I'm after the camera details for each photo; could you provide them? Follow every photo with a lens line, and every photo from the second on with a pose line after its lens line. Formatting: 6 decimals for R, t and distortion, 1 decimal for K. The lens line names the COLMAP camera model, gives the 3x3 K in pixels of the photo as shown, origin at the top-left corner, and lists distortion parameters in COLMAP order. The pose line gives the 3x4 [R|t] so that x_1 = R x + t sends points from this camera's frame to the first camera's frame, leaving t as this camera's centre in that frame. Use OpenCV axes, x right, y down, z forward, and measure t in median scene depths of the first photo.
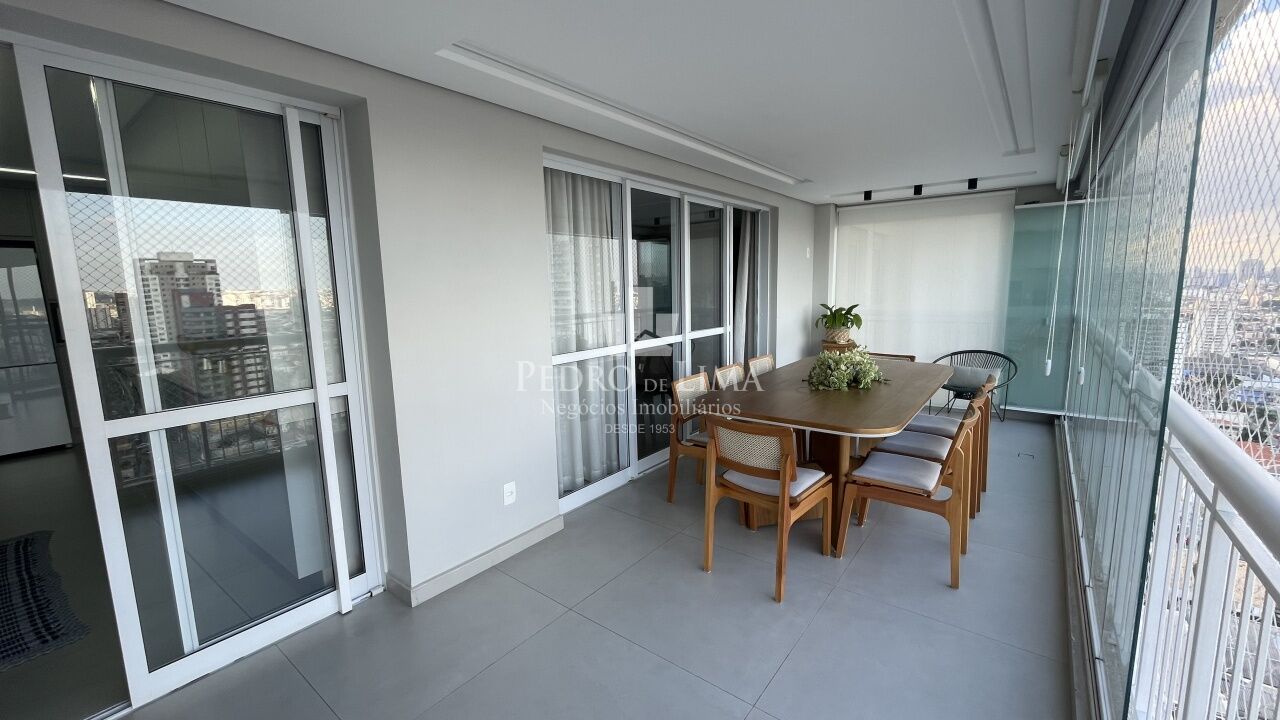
lens RADIAL K [[517.4, 0, 640.0], [0, 517.4, 360.0], [0, 0, 1]] dist [0.001038, -0.000139]
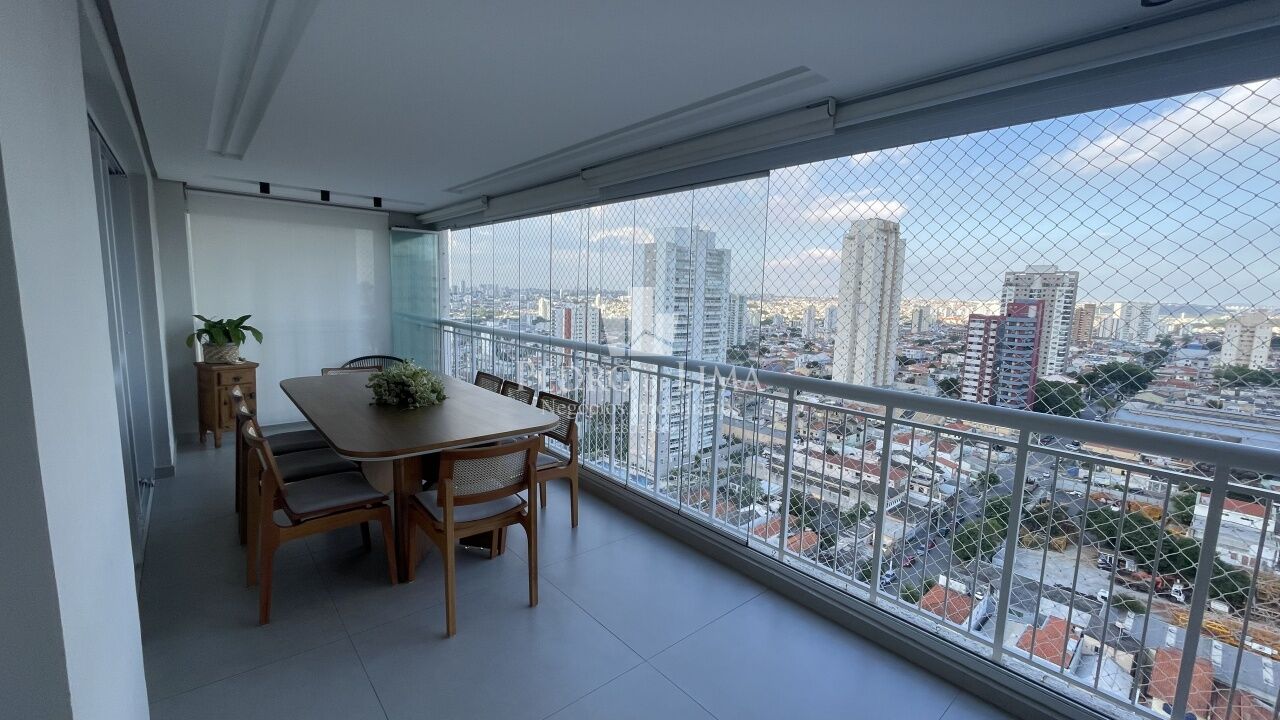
lens RADIAL K [[517.4, 0, 640.0], [0, 517.4, 360.0], [0, 0, 1]] dist [0.001038, -0.000139]
pose [[0.200588, -0.098655, 0.974696, -0.297307], [0.117449, 0.990163, 0.076050, -0.026962], [-0.972610, 0.099223, 0.210202, 0.241052]]
